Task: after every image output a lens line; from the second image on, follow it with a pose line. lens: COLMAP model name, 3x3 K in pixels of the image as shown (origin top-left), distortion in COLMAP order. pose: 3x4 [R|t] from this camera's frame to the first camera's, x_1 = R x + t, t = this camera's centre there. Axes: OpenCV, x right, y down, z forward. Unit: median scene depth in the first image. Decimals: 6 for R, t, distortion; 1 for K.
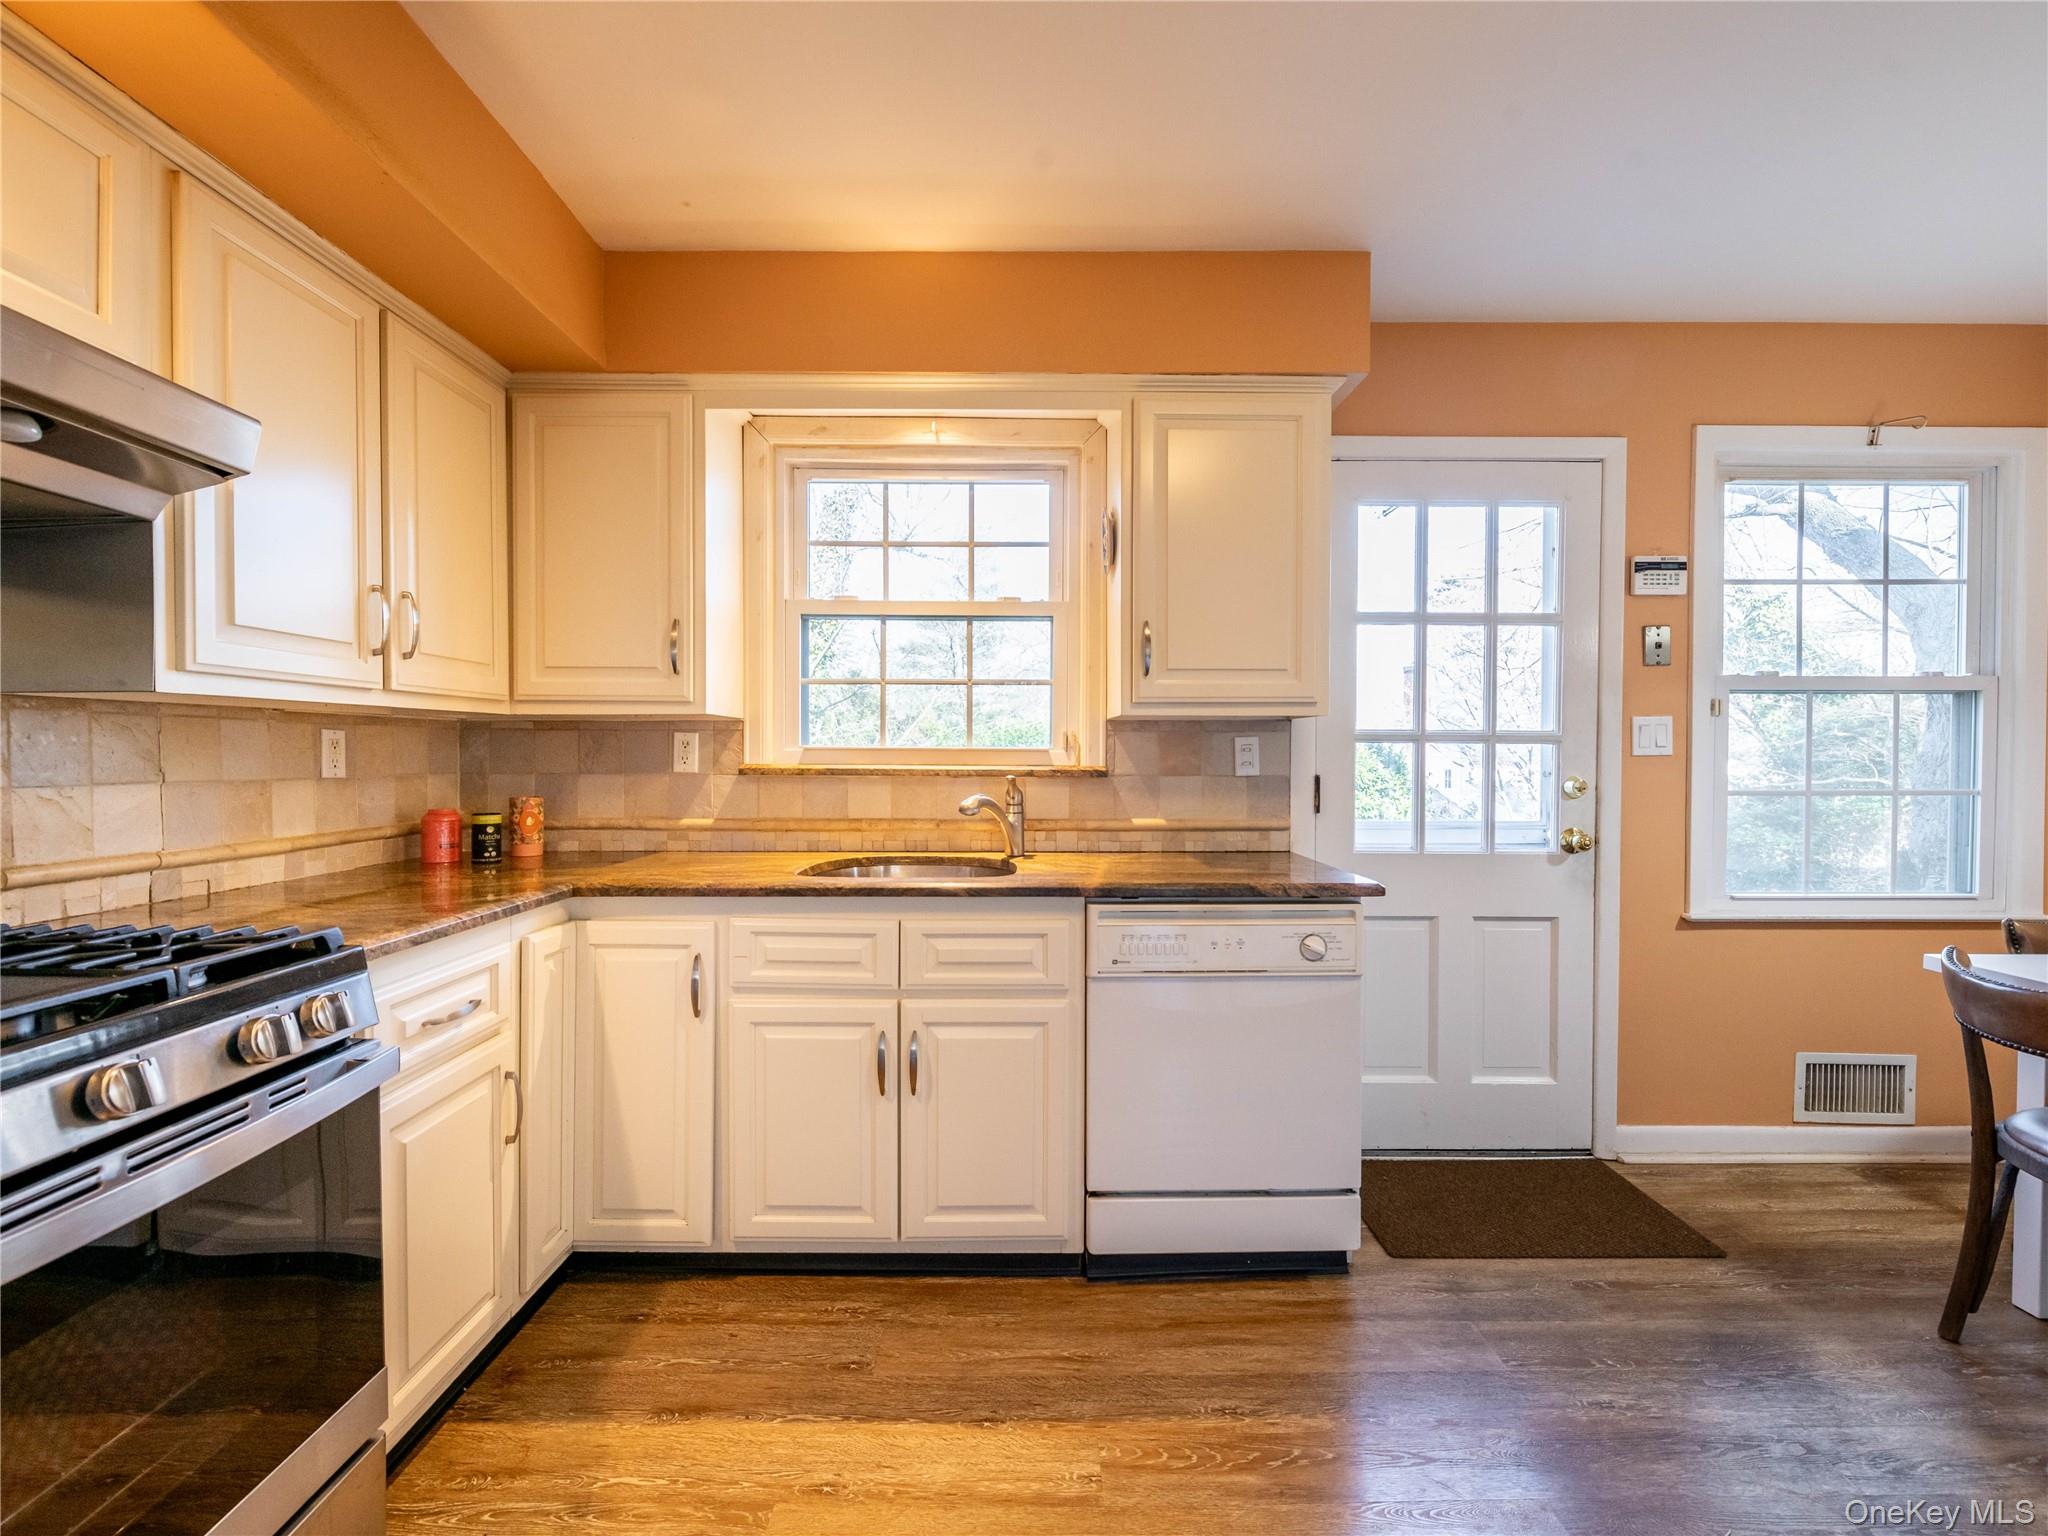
lens RADIAL K [[904.2, 0, 1030.3], [0, 904.2, 765.6], [0, 0, 1]] dist [-0.011646, -0.000873]
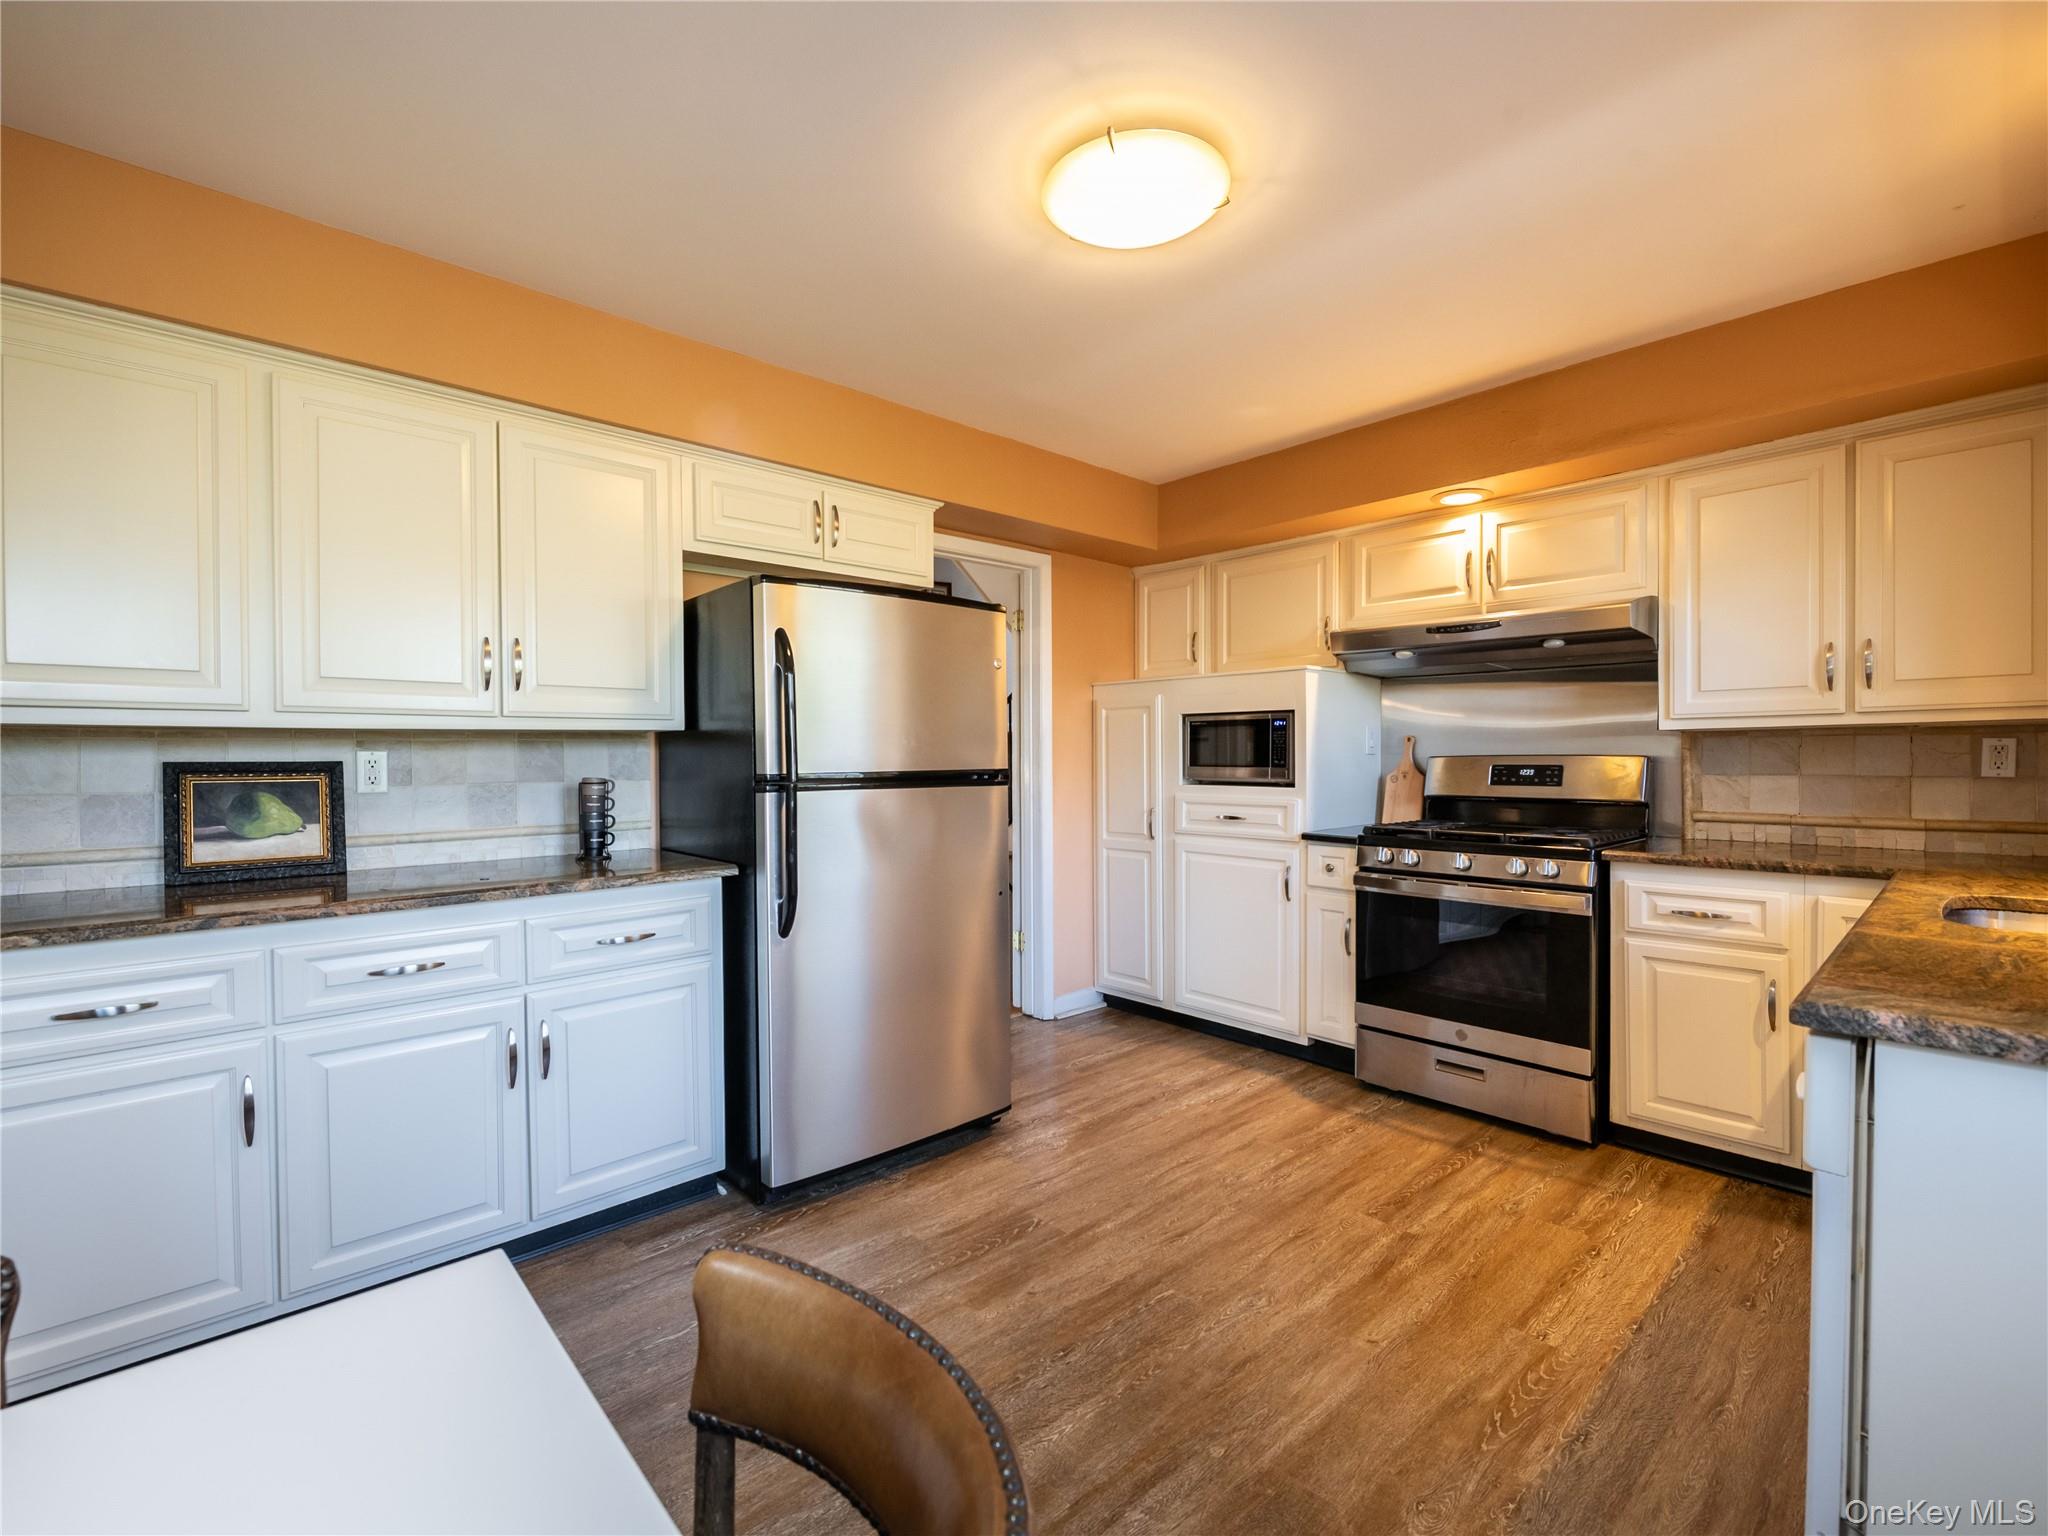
lens RADIAL K [[904.2, 0, 1035.5], [0, 904.2, 768.9], [0, 0, 1]] dist [-0.011646, -0.000873]
pose [[-0.737281, 0.007133, -0.675548, 1.300583], [-0.004431, 0.999872, 0.015394, -0.013597], [0.675571, 0.014344, -0.737155, 1.302914]]
